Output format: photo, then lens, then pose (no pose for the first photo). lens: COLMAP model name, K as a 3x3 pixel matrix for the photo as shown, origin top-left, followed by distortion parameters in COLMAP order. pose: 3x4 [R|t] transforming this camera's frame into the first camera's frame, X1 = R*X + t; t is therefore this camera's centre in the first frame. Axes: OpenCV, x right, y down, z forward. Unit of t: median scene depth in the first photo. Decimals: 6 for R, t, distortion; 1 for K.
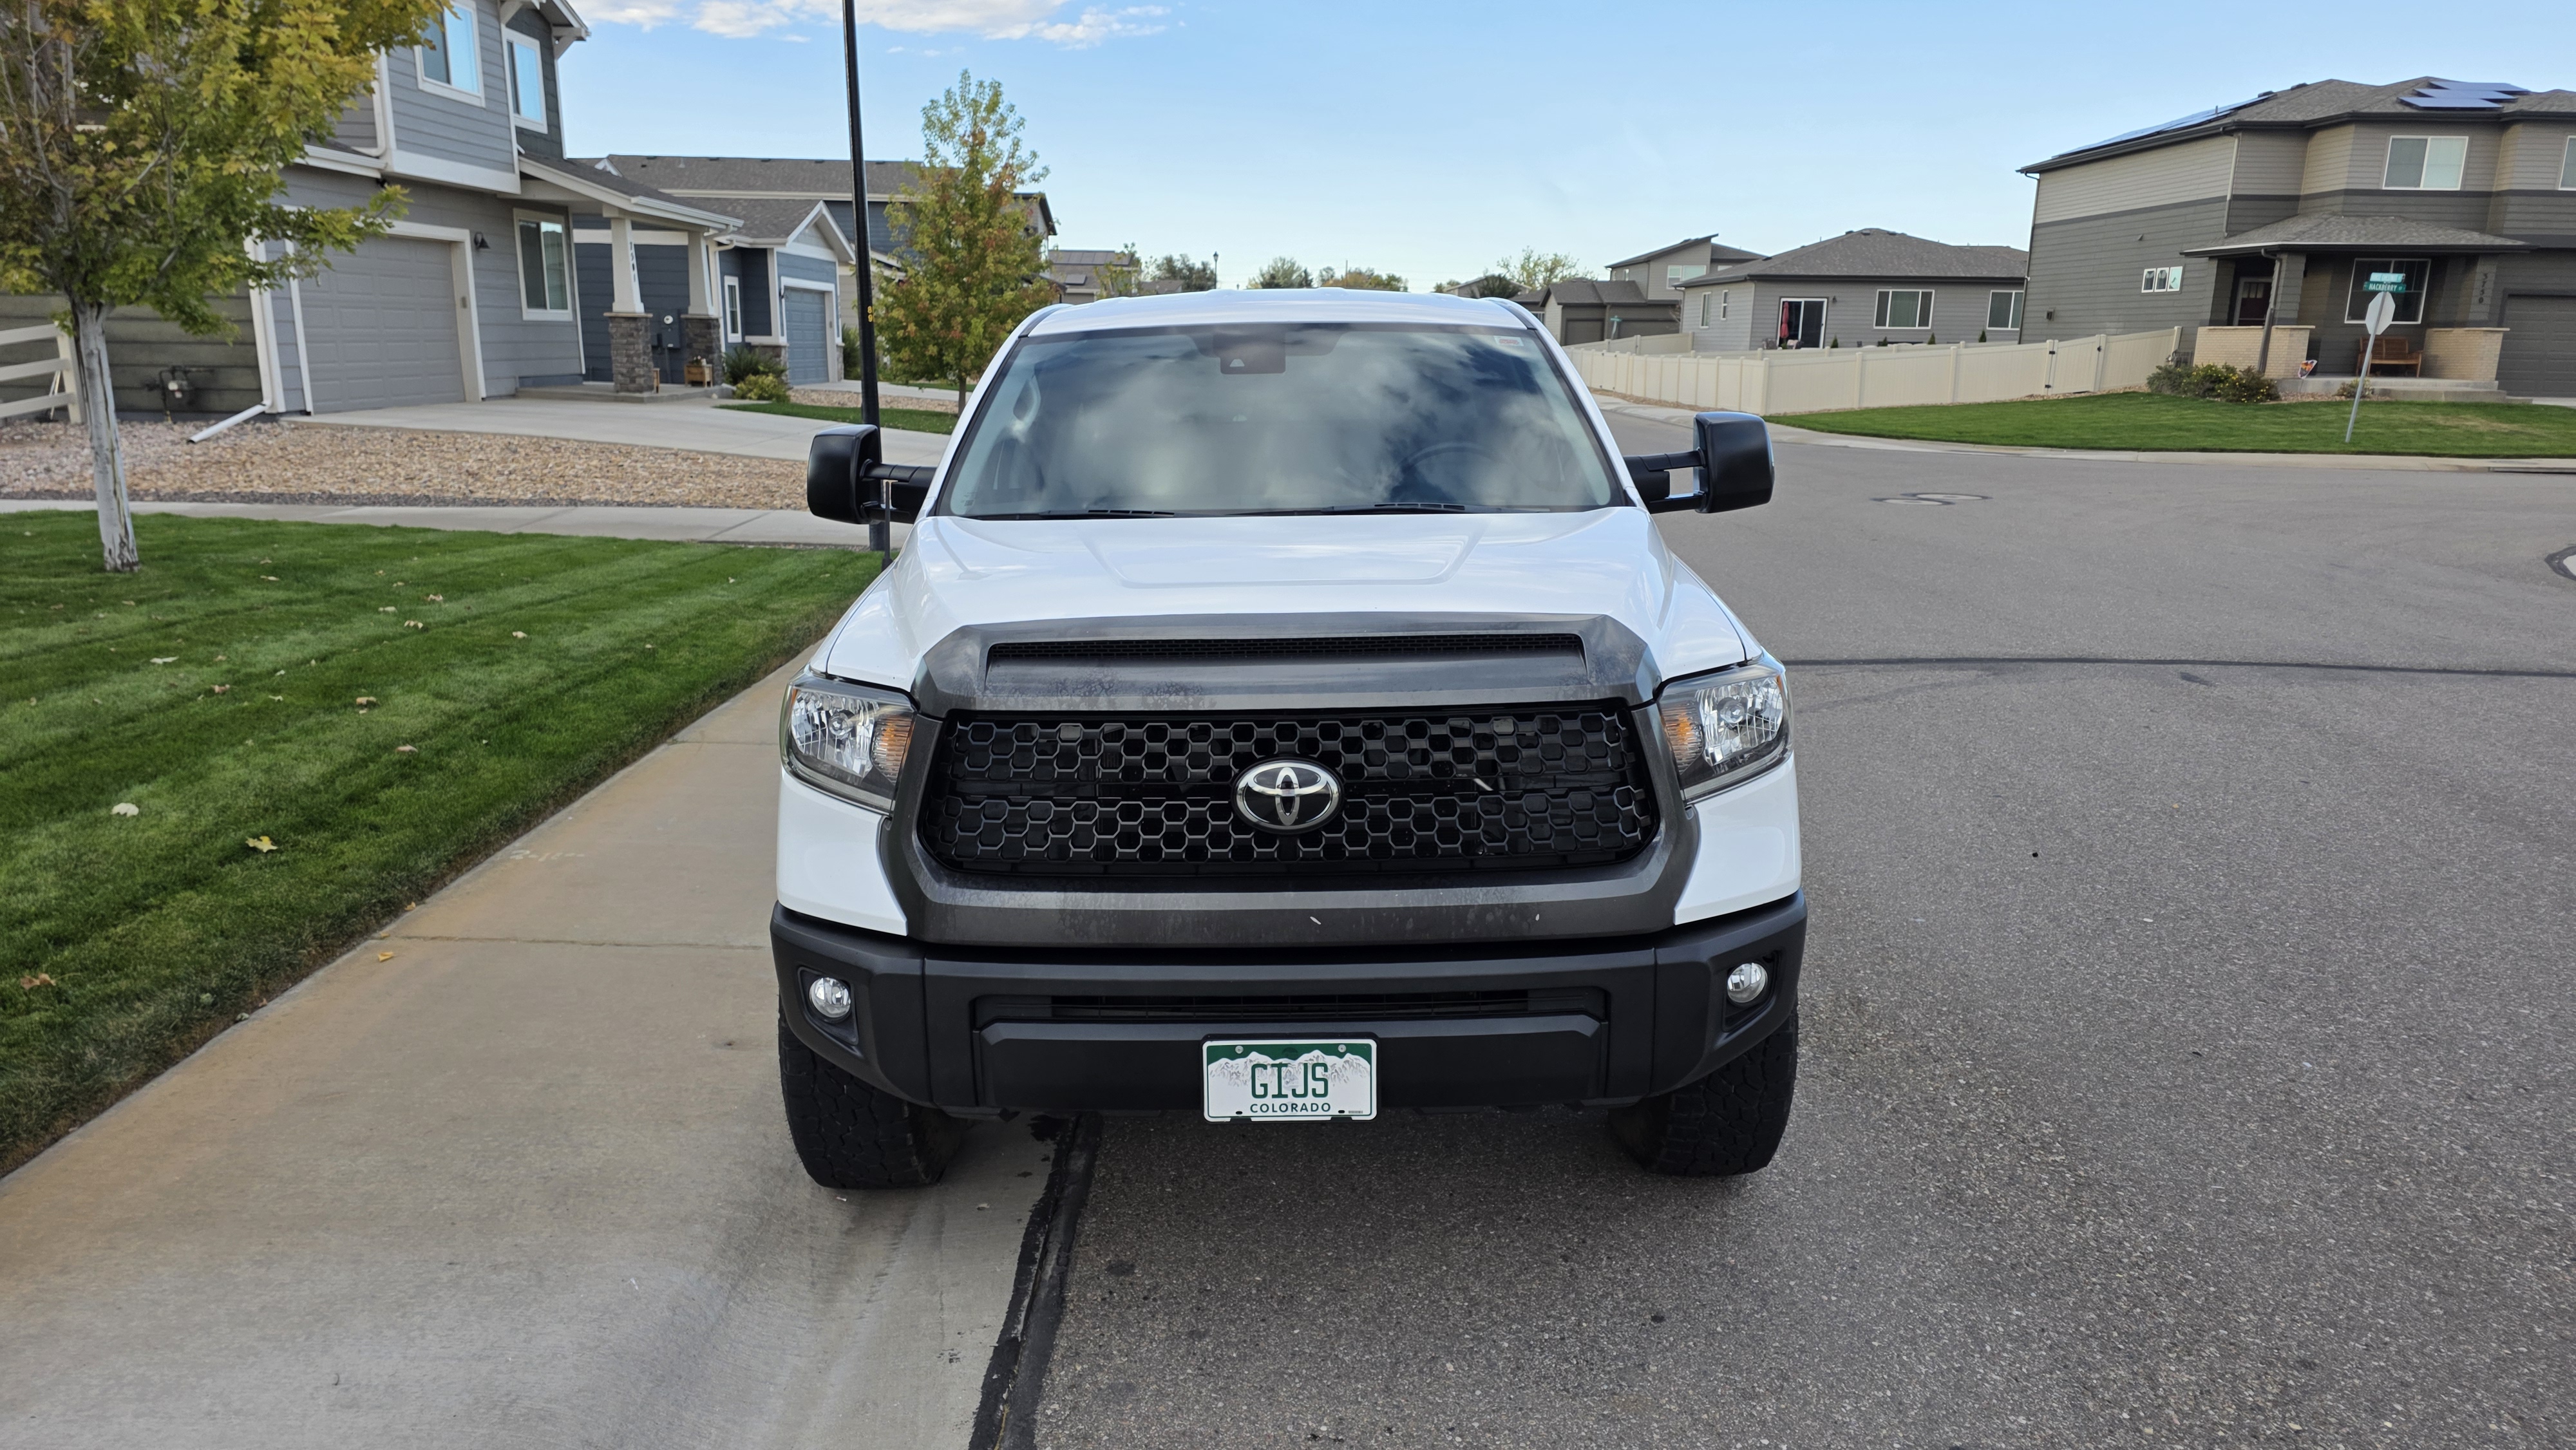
lens RADIAL K [[1649.9, 0, 1321.9], [0, 1649.9, 711.5], [0, 0, 1]] dist [0.055200, -0.043404]
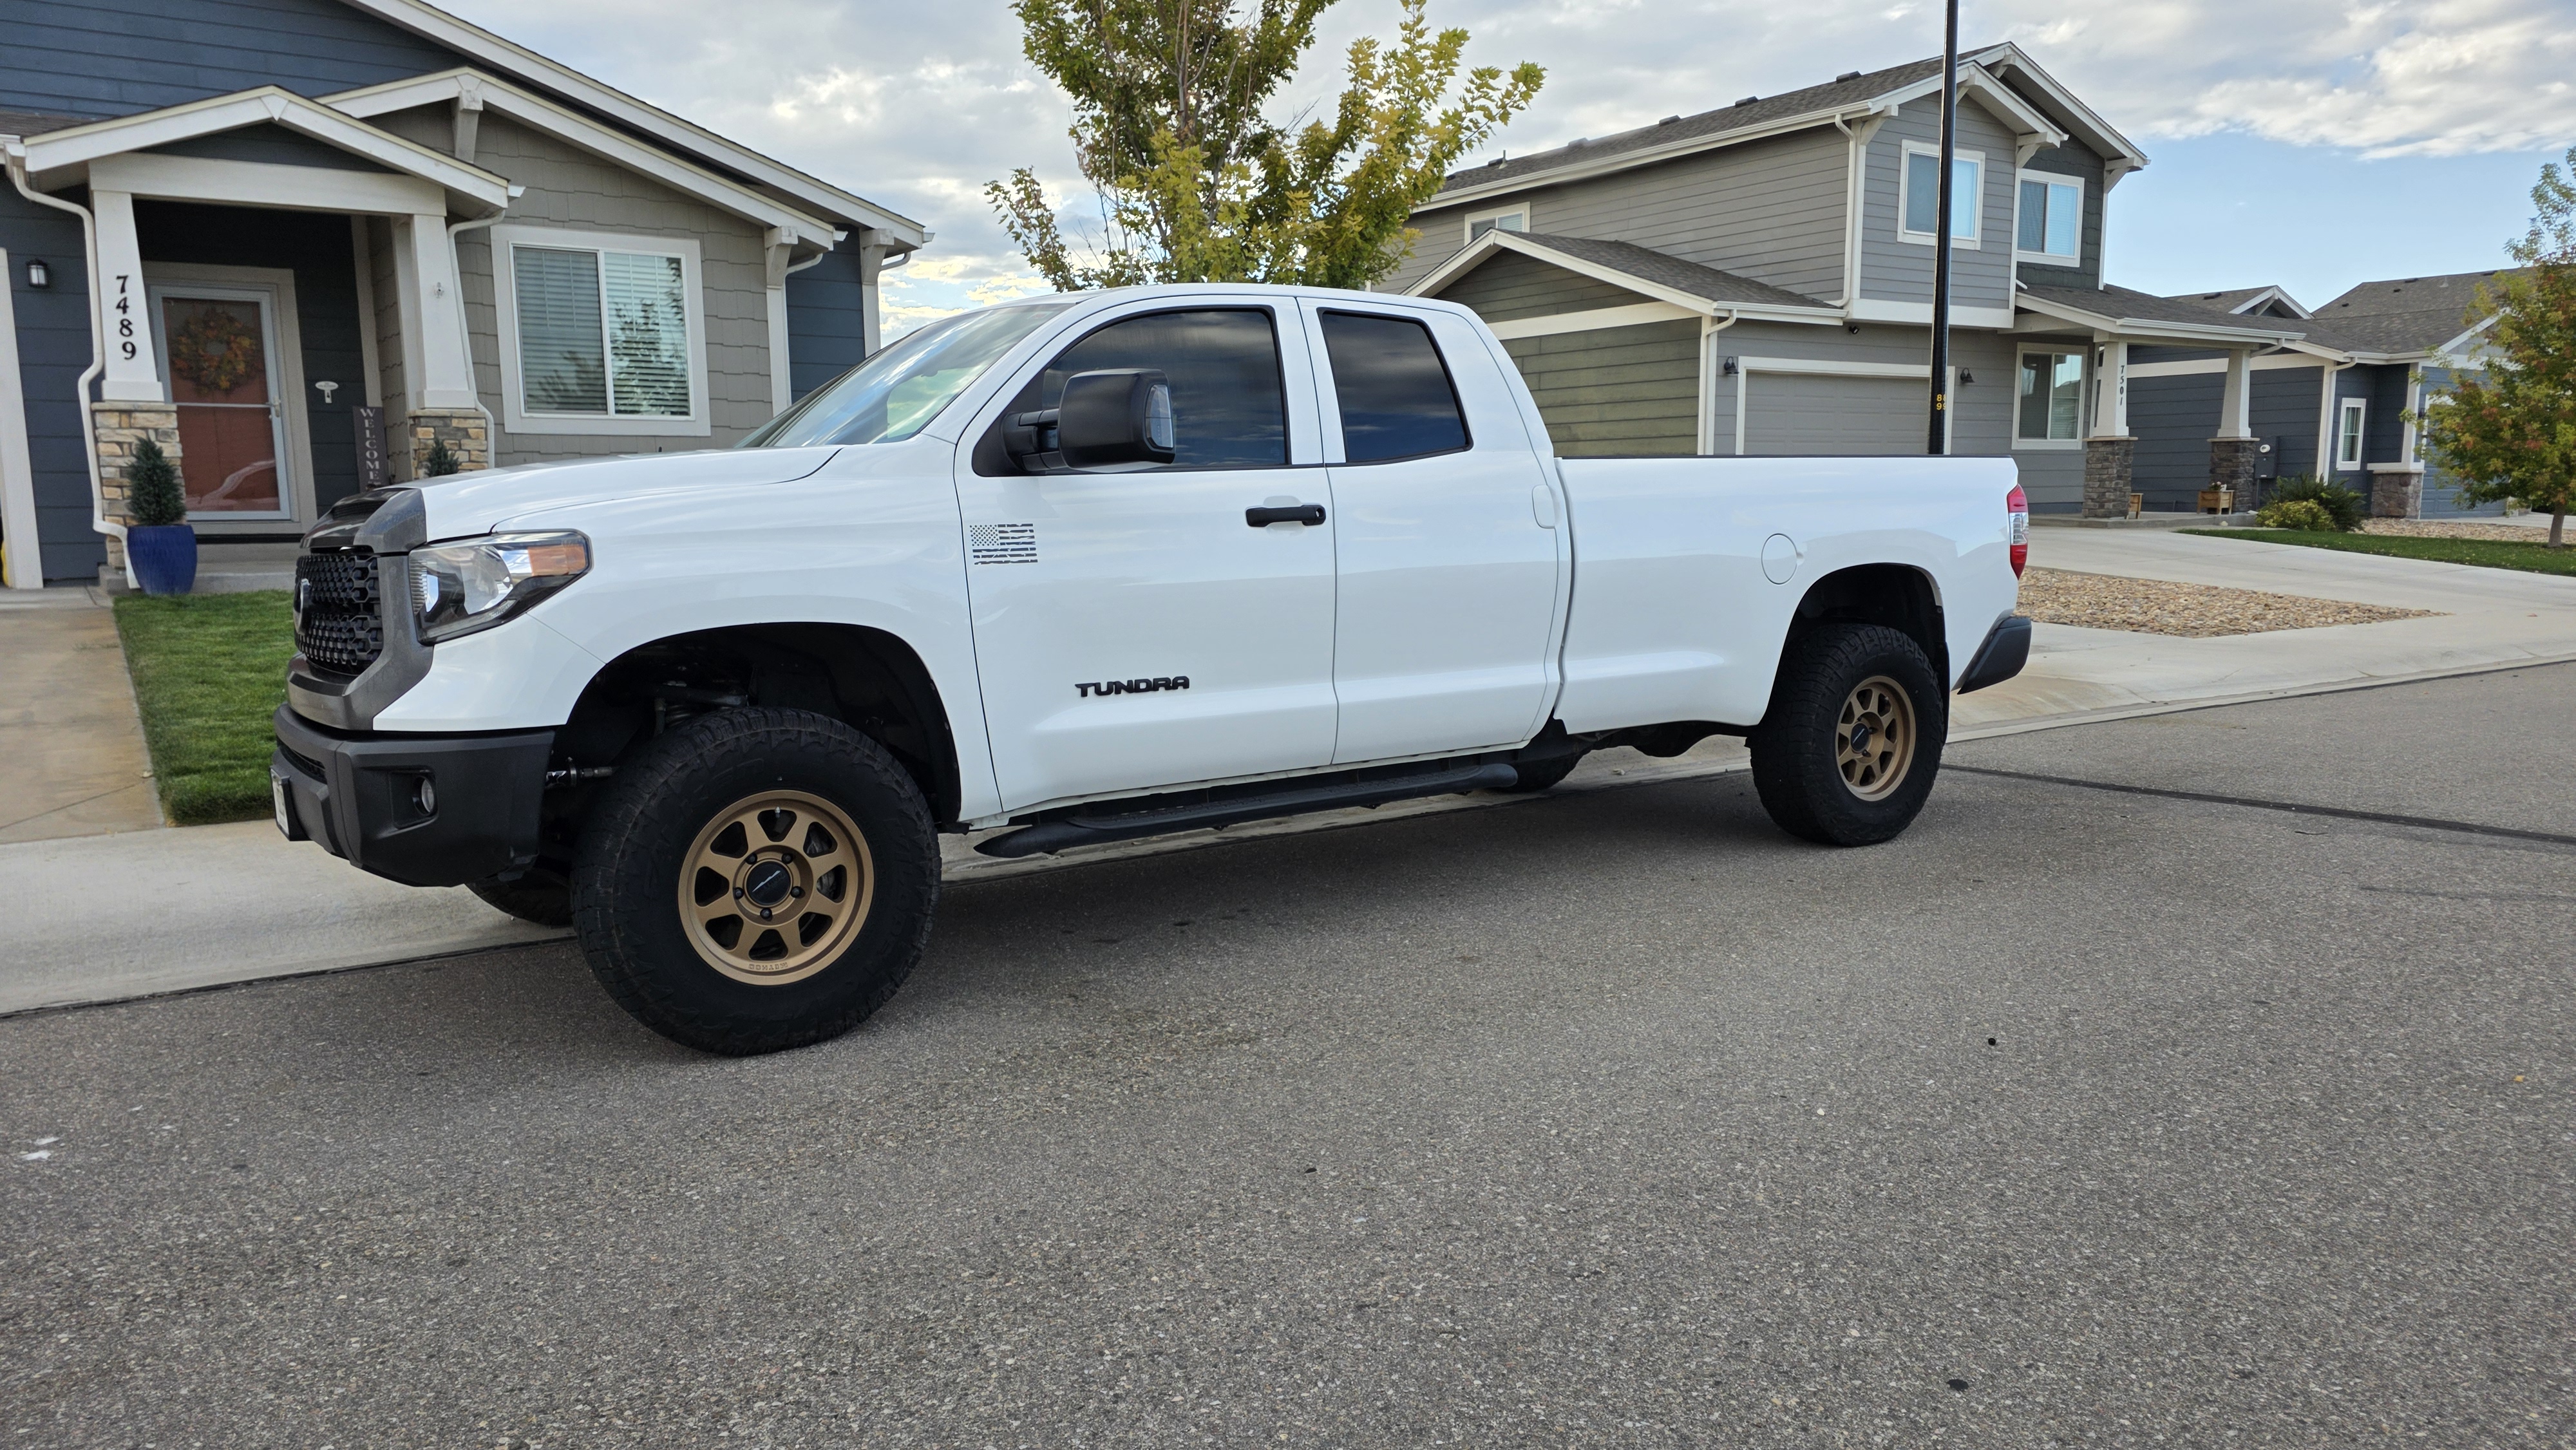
lens RADIAL K [[1714.4, 0, 1364.4], [0, 1714.4, 735.5], [0, 0, 1]] dist [0.055288, -0.054545]
pose [[0.590812, 0.094031, -0.801311, 1.129780], [-0.156910, 0.987613, 0.000202, 0.009072], [0.791404, 0.125614, 0.598248, 0.533468]]
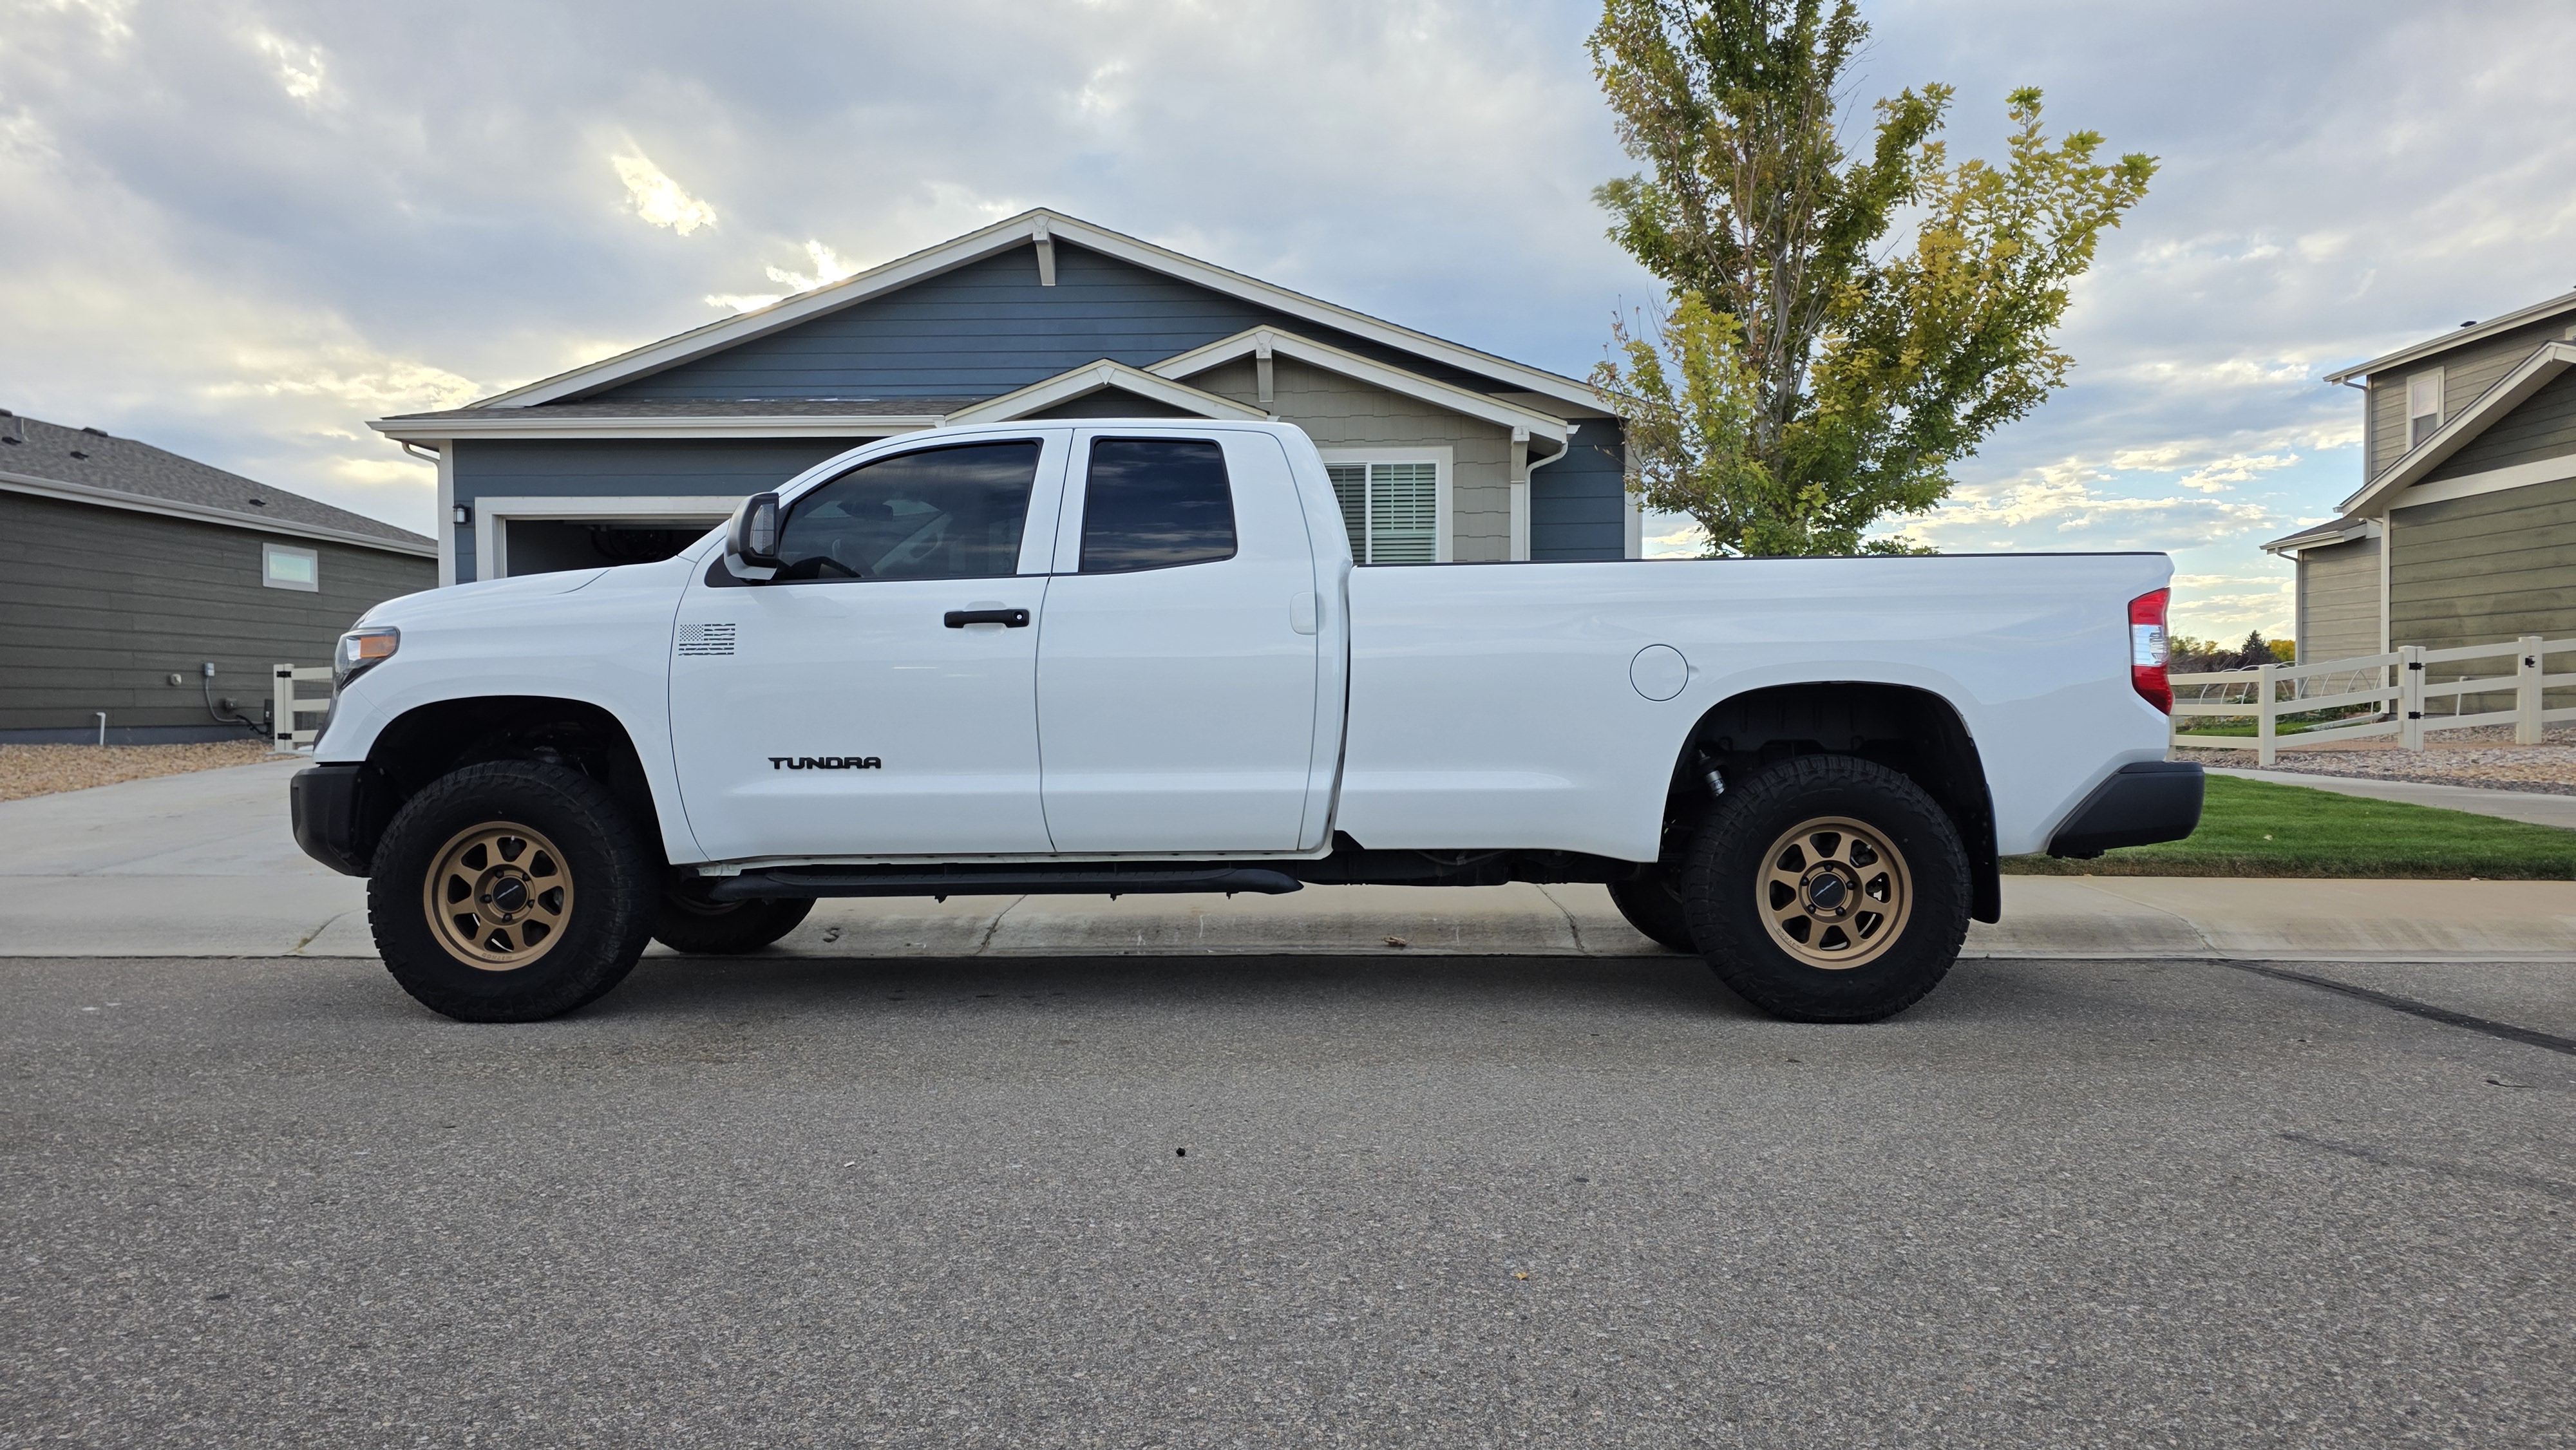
lens RADIAL K [[1809.4, 0, 1369.6], [0, 1809.4, 669.4], [0, 0, 1]] dist [0.056475, -0.002442]
pose [[-0.030813, -0.037885, -0.998807, 1.501151], [-0.205427, 0.978189, -0.030765, -0.106786], [0.978187, 0.204234, -0.037924, 1.488633]]
